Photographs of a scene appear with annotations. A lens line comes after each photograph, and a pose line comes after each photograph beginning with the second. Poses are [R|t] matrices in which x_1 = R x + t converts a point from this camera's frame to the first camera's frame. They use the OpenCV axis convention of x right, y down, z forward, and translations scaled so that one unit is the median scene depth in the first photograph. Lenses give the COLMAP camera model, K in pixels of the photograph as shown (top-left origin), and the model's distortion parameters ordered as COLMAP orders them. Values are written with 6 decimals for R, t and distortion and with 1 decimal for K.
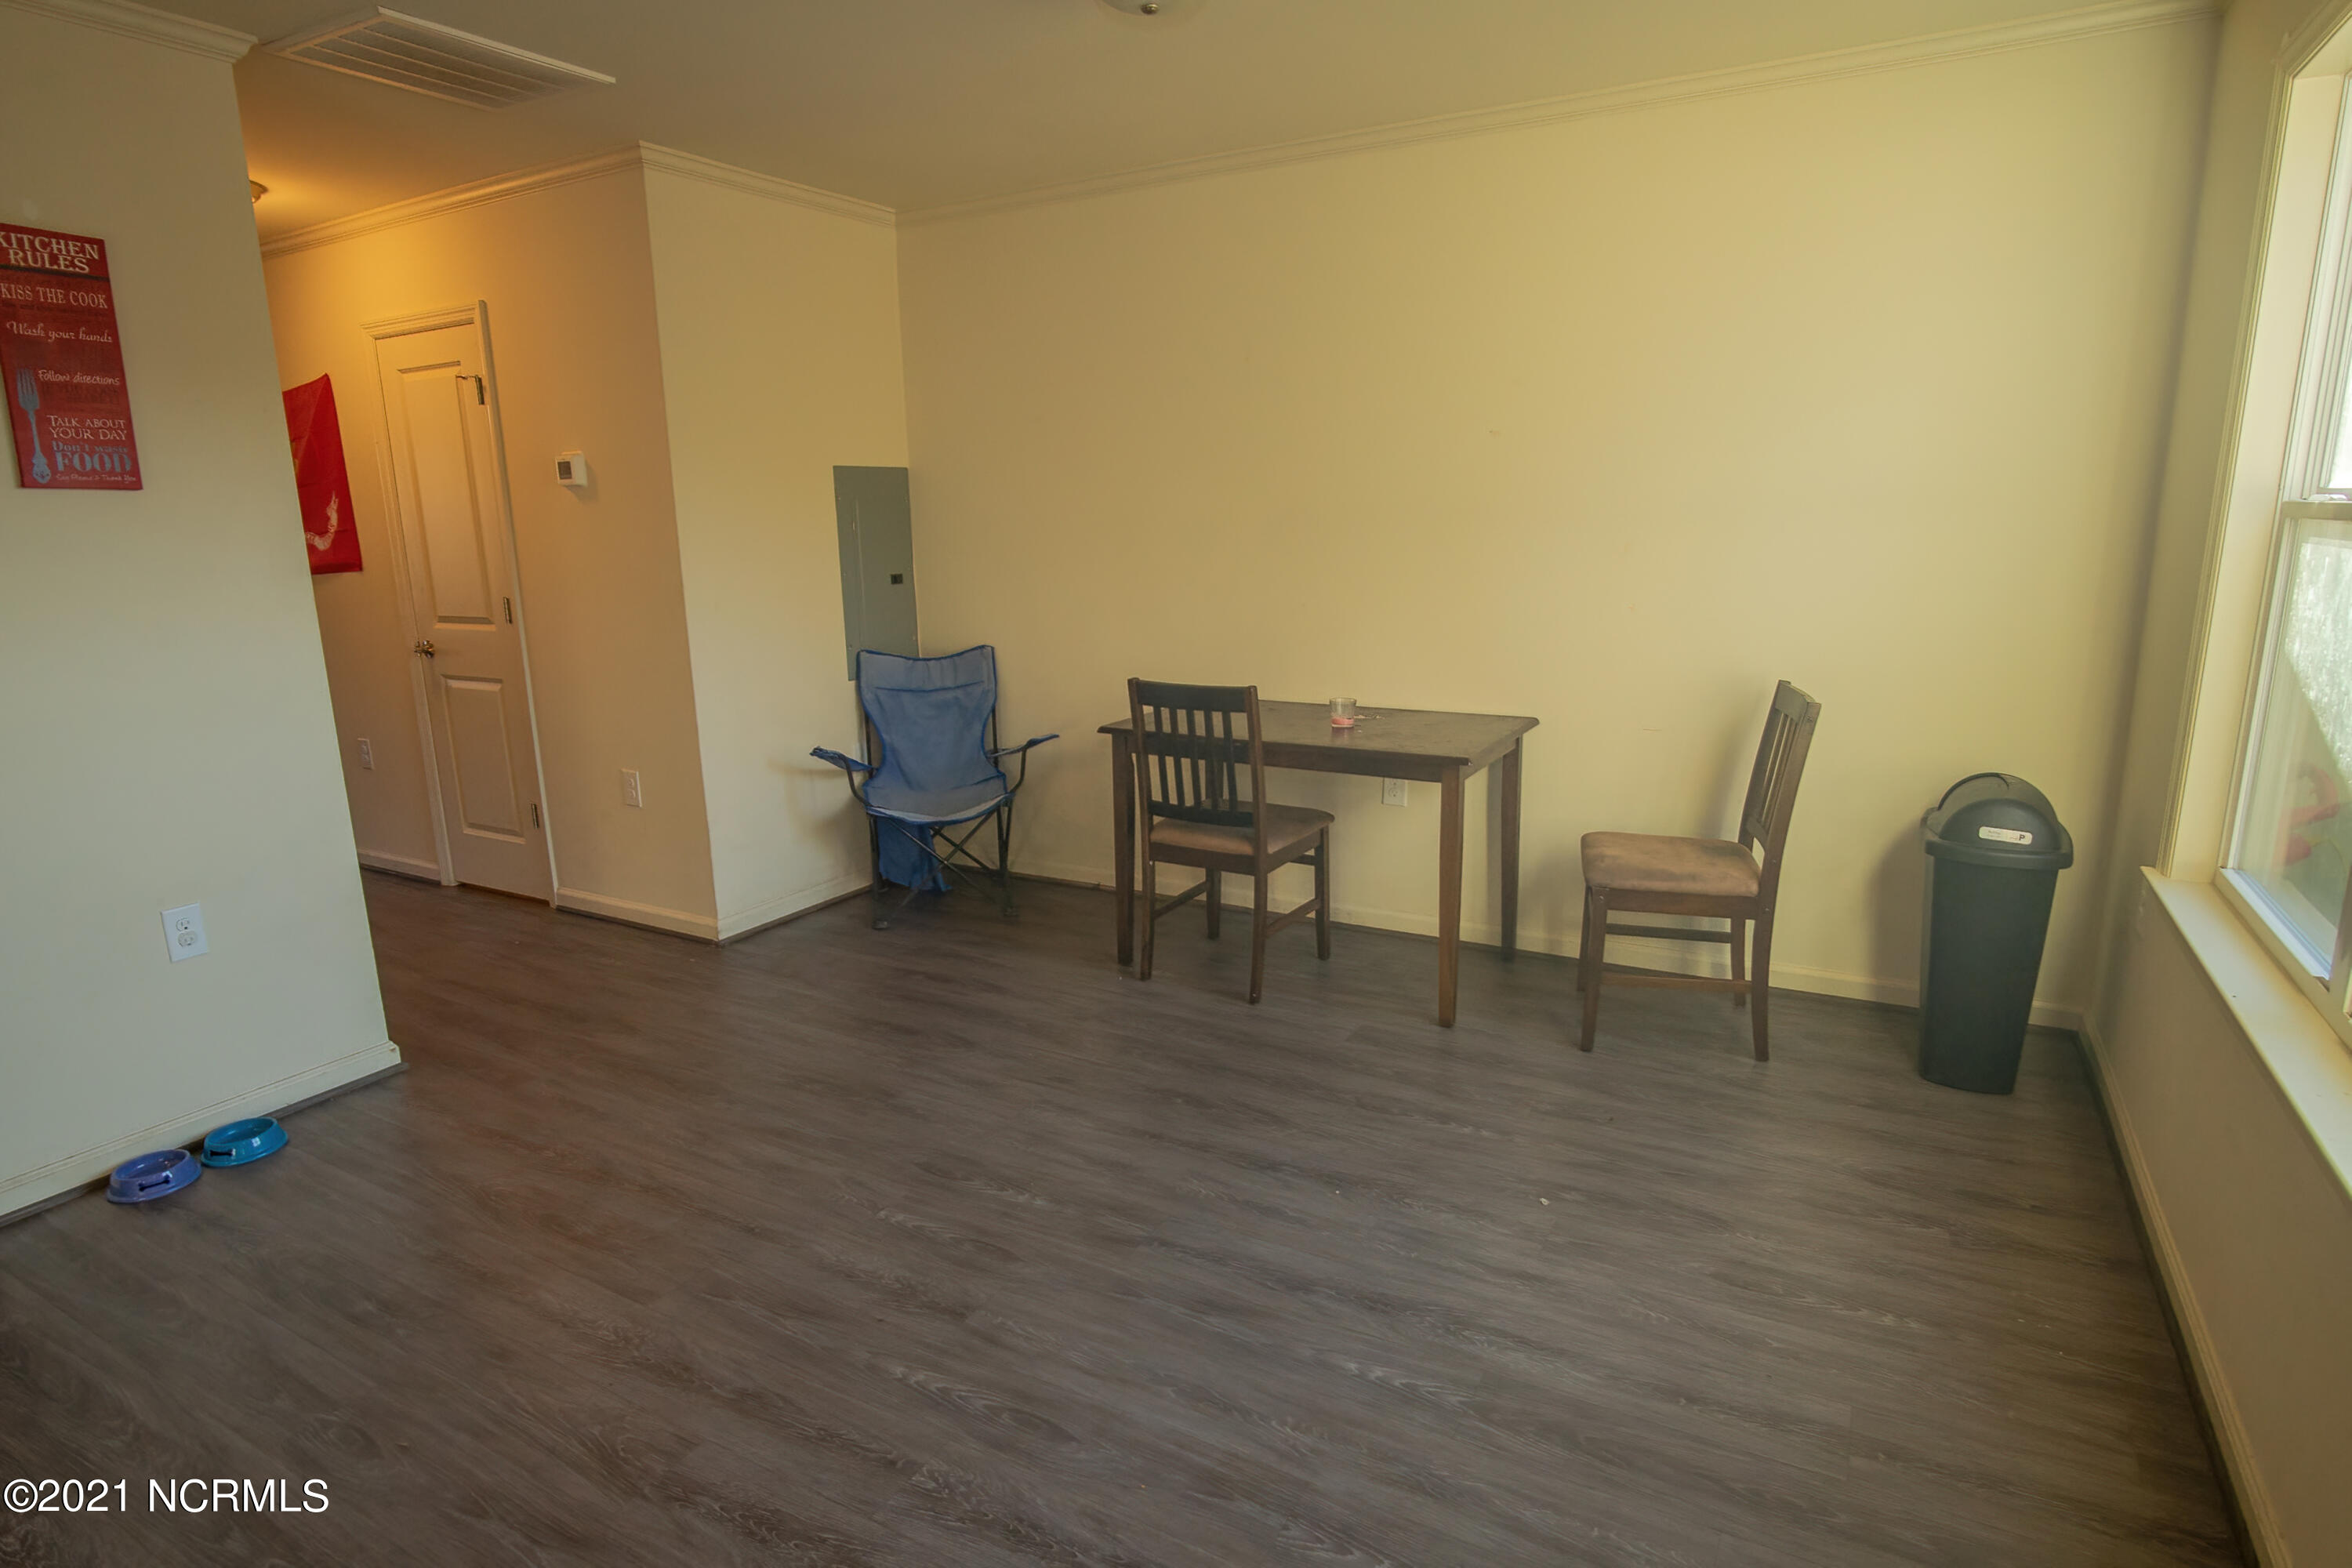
lens RADIAL K [[1263.7, 0, 1183.8], [0, 1263.7, 788.6], [0, 0, 1]] dist [-0.028454, 0.006691]
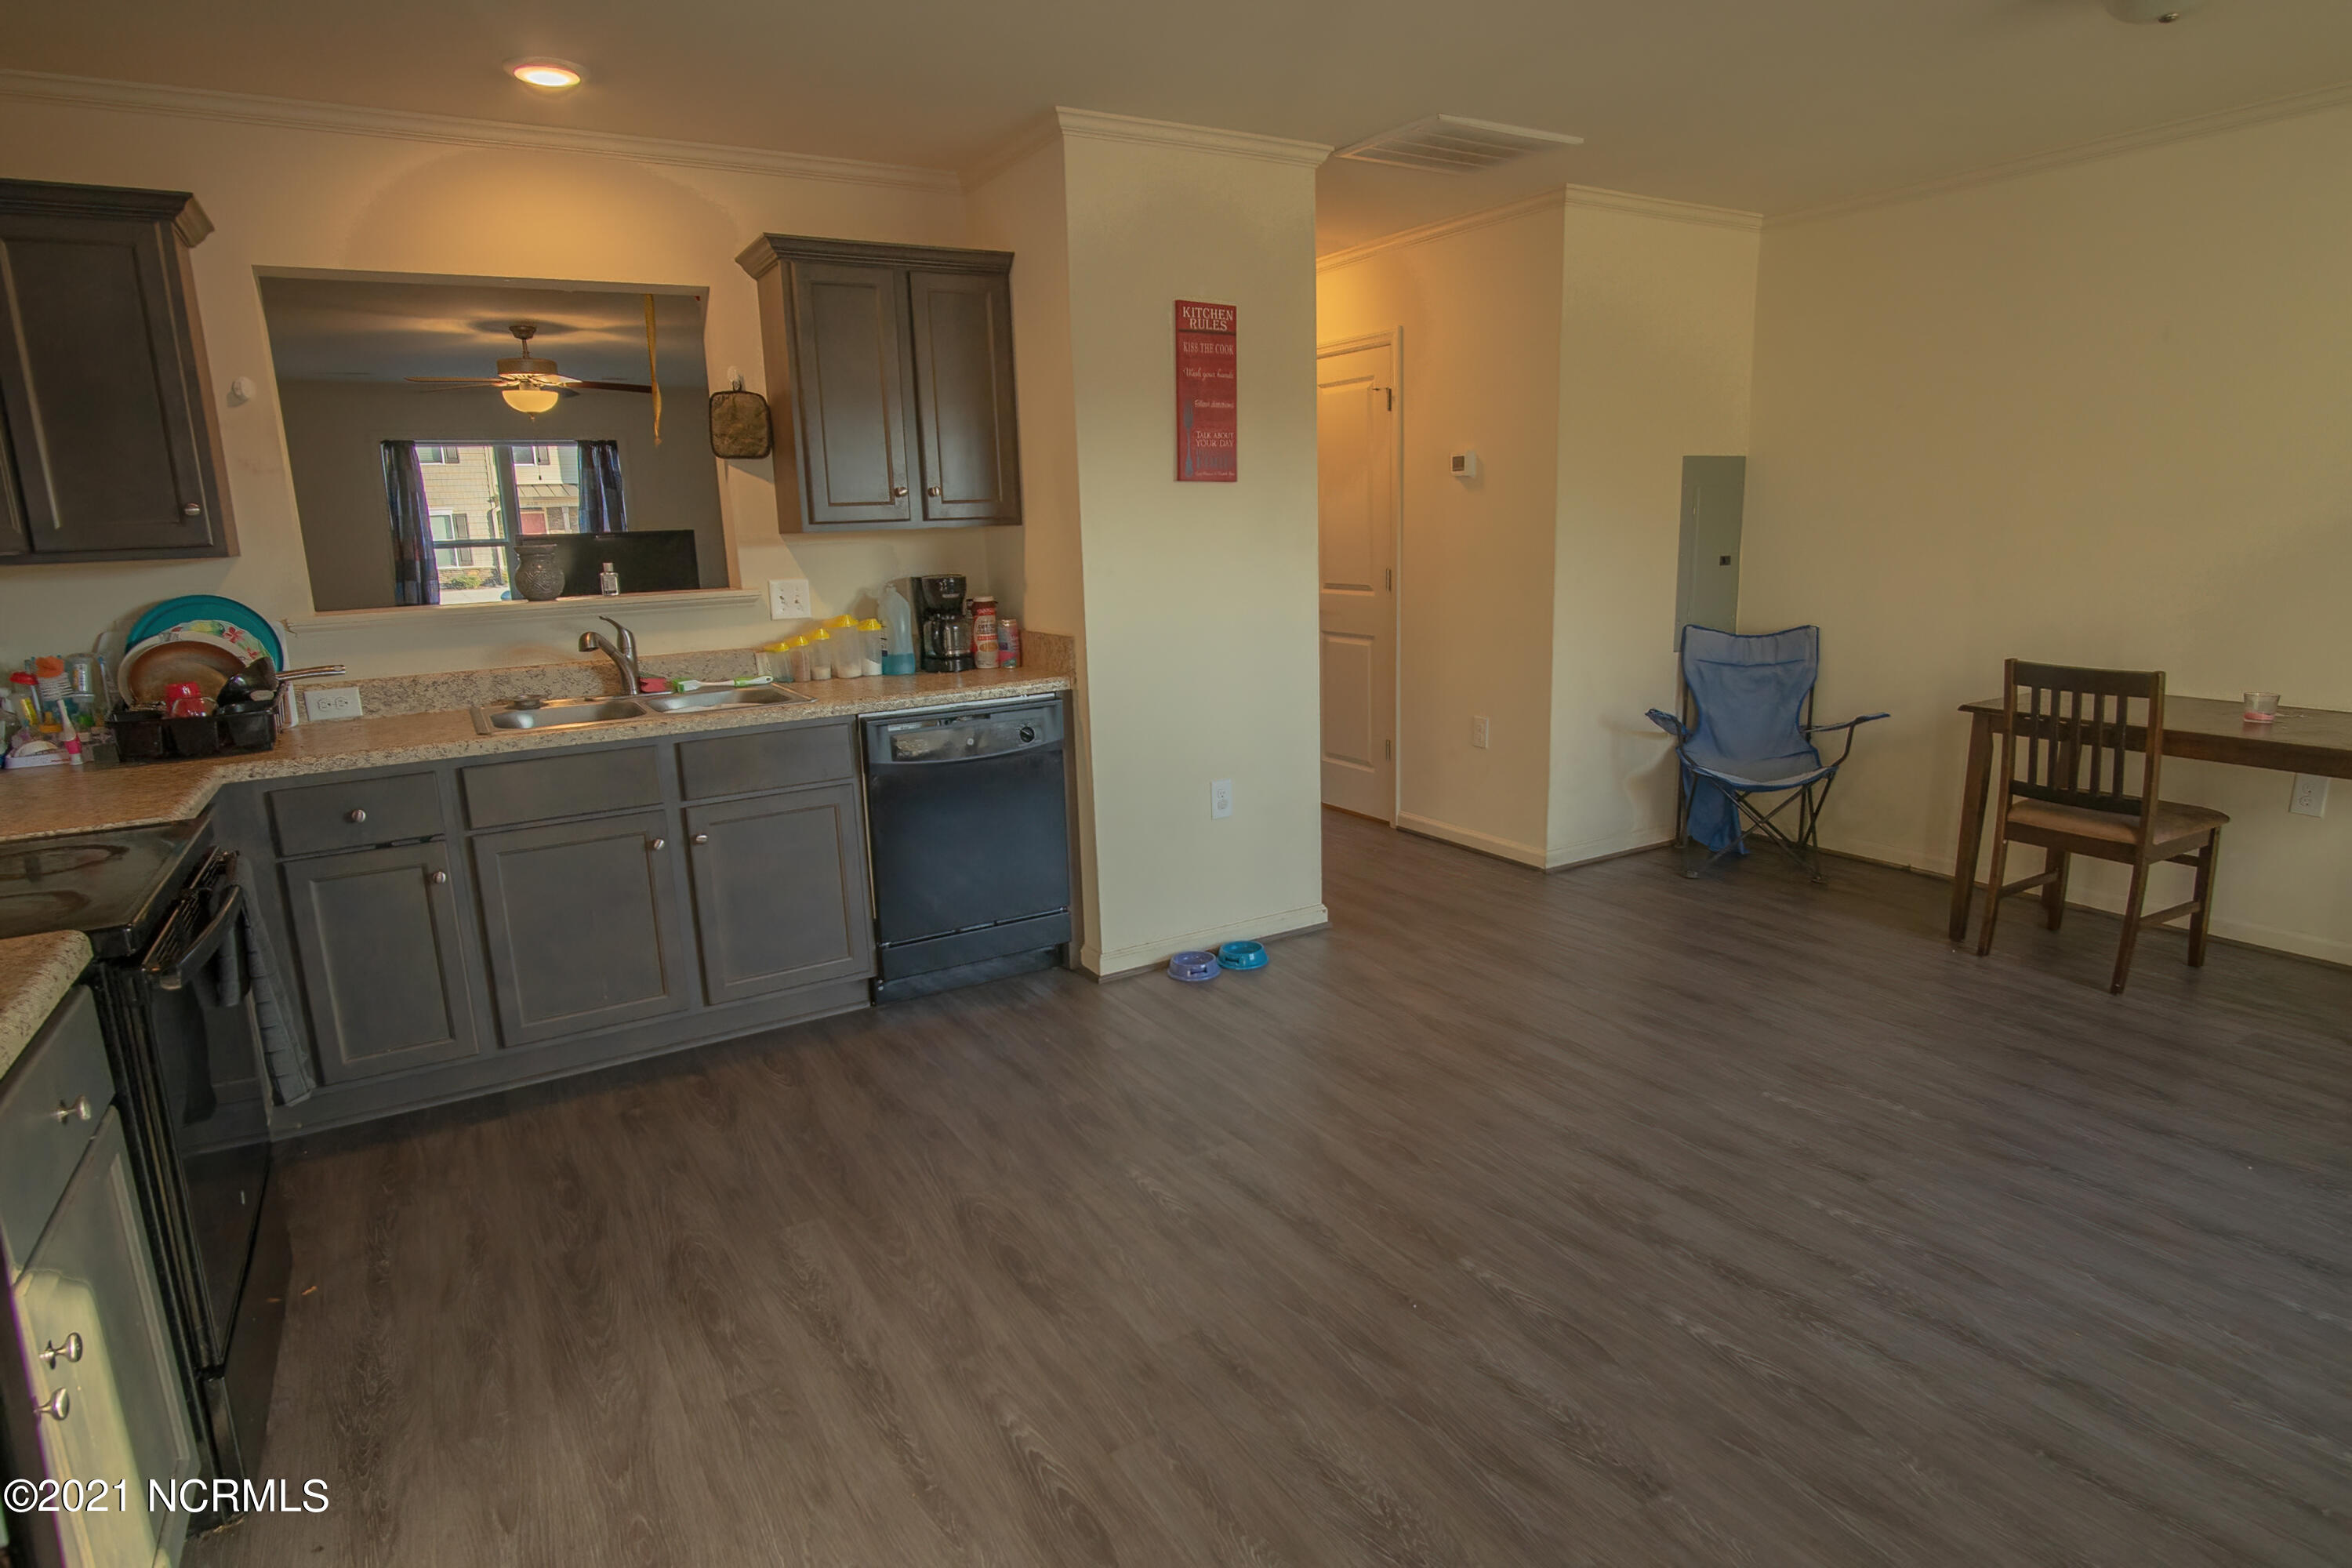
lens RADIAL K [[1263.7, 0, 1183.8], [0, 1263.7, 788.6], [0, 0, 1]] dist [-0.028454, 0.006691]
pose [[0.870392, 0.099709, -0.482157, -0.122461], [-0.095901, 0.994856, 0.032614, 0.047594], [0.482929, 0.017852, 0.875477, -0.204159]]
